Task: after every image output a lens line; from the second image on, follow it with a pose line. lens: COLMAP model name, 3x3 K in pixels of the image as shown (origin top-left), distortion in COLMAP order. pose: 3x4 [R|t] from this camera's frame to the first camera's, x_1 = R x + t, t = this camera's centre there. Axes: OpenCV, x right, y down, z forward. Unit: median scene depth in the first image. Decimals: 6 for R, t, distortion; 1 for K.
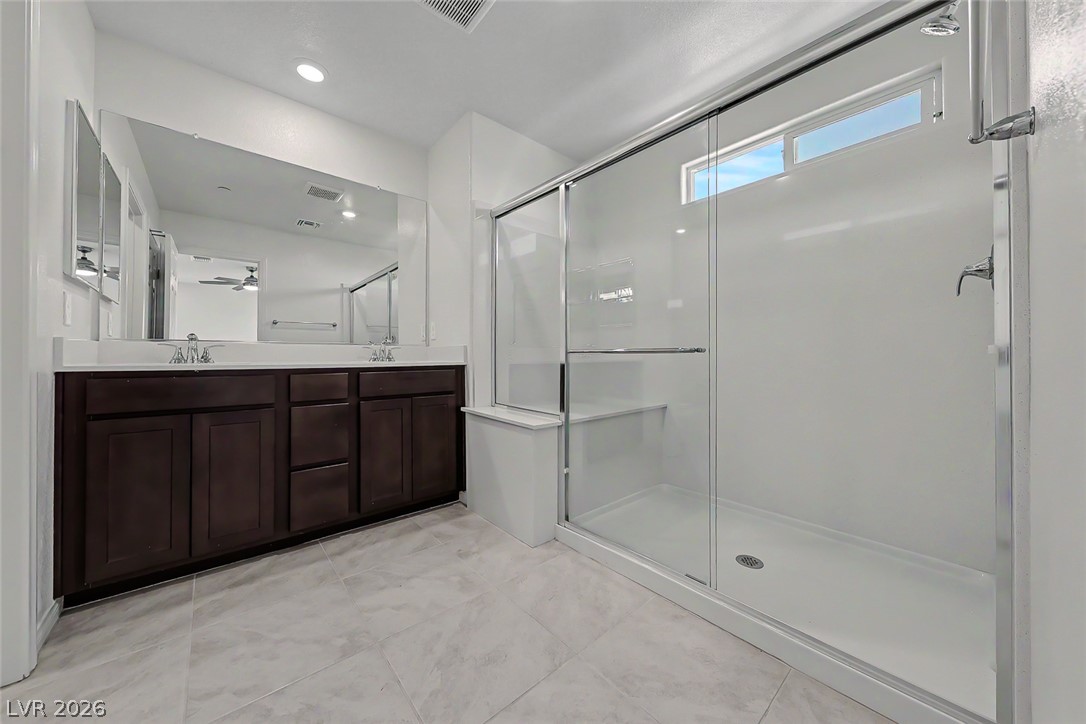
lens RADIAL K [[376.8, 0, 539.4], [0, 376.8, 360.2], [0, 0, 1]] dist [-0.000106, -0.000138]
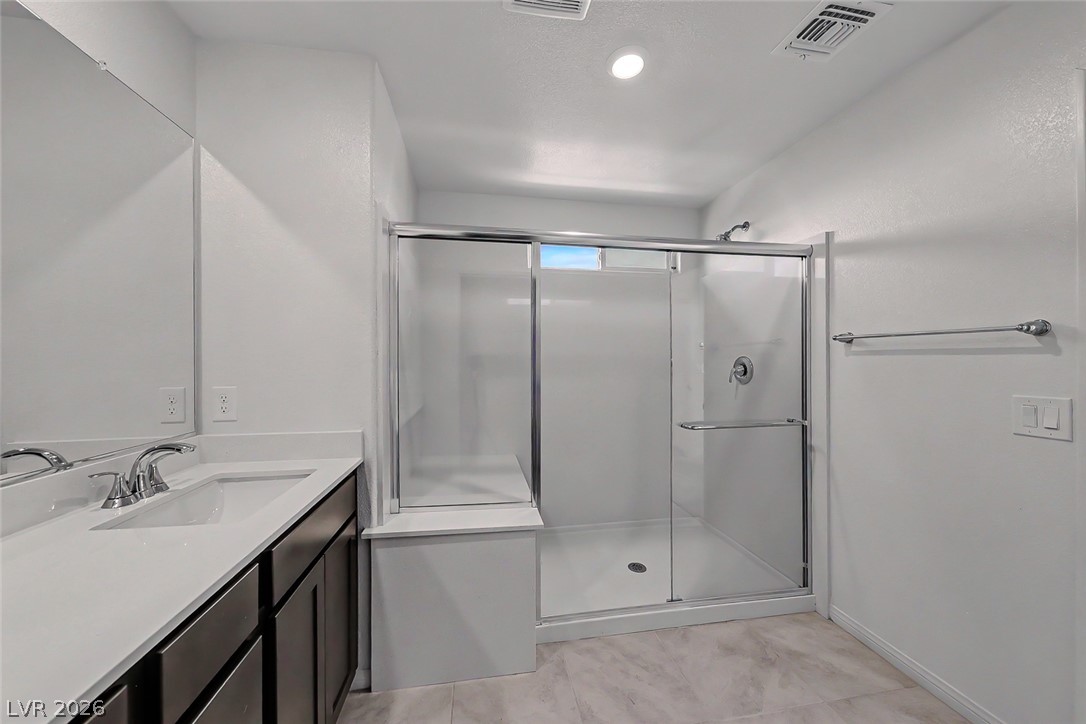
lens RADIAL K [[376.8, 0, 541.9], [0, 376.8, 359.9], [0, 0, 1]] dist [-0.000106, -0.000138]
pose [[0.513745, 0.006807, 0.857916, -0.692246], [0.002783, 0.999950, -0.009600, -0.179154], [-0.857938, 0.007320, 0.513700, 0.514753]]
